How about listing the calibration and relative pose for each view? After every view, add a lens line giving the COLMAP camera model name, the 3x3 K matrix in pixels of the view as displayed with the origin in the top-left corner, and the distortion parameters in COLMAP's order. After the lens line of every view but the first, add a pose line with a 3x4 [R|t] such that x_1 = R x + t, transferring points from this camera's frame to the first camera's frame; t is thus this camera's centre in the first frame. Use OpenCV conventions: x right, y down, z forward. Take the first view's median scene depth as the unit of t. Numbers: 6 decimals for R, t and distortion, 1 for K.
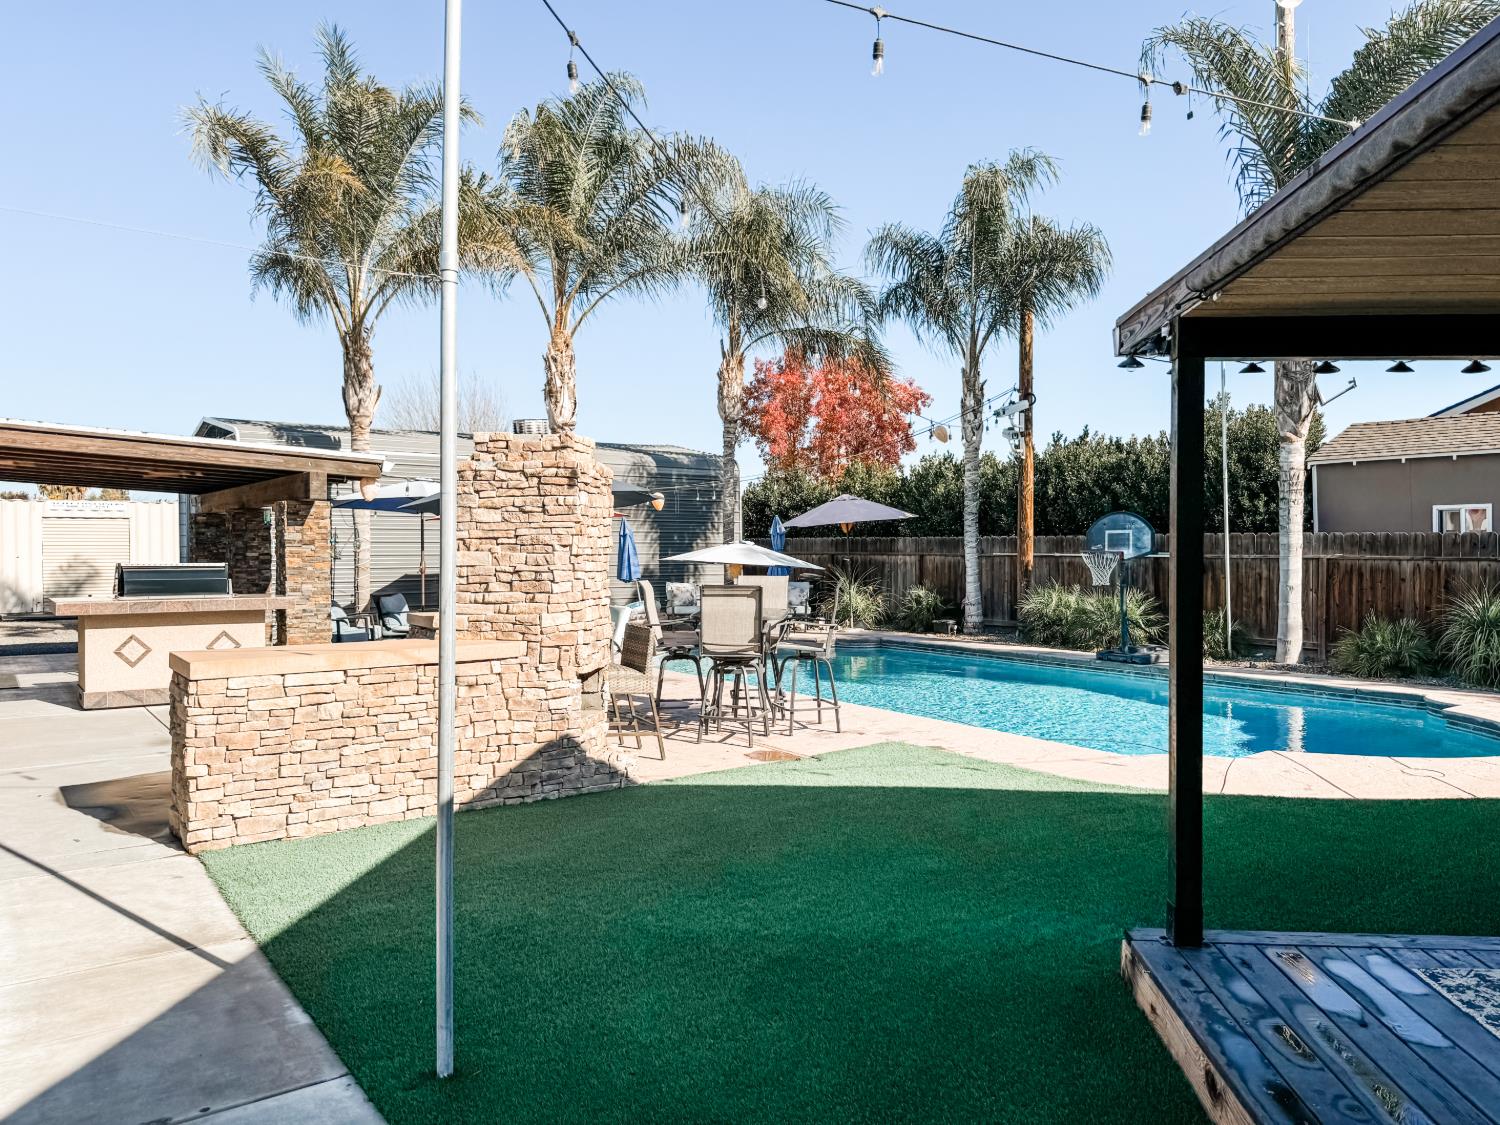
lens RADIAL K [[1058.3, 0, 751.3], [0, 1058.3, 559.9], [0, 0, 1]] dist [0.014322, -0.009450]
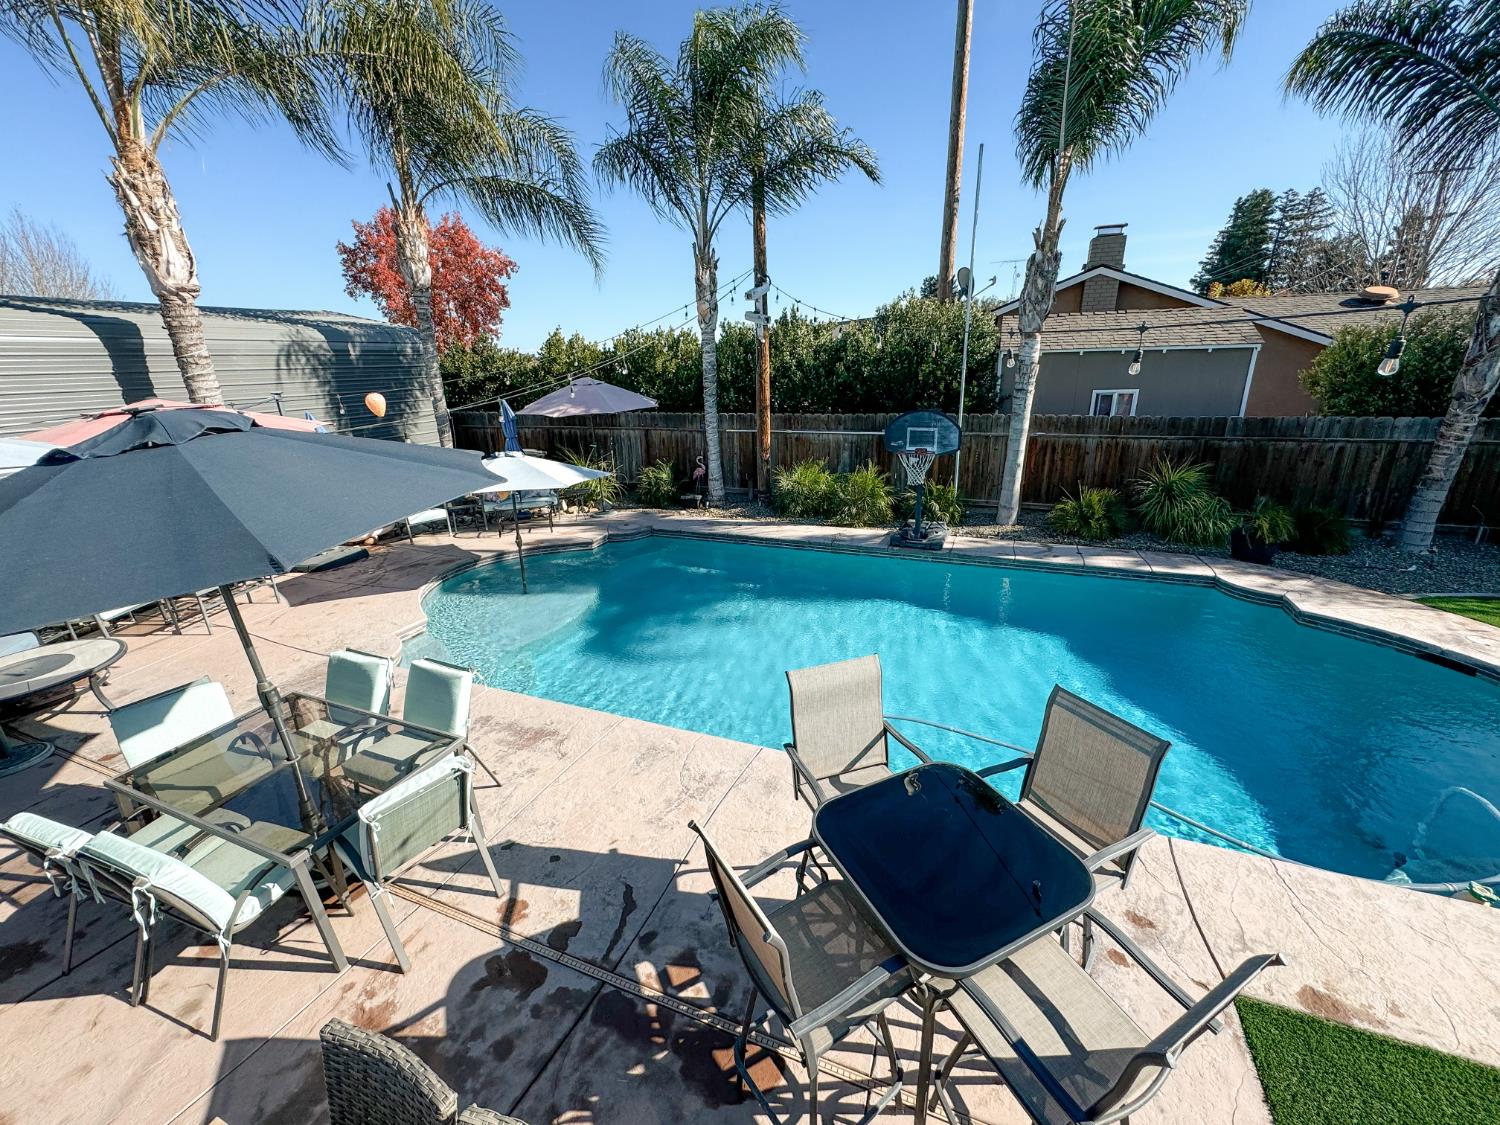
lens RADIAL K [[595.6, 0, 748.2], [0, 595.6, 563.7], [0, 0, 1]] dist [-0.008389, -0.000037]
pose [[0.844866, -0.192519, 0.499136, -0.092525], [0.030031, 0.948601, 0.315046, -0.070423], [-0.534134, -0.251183, 0.807223, 0.452469]]
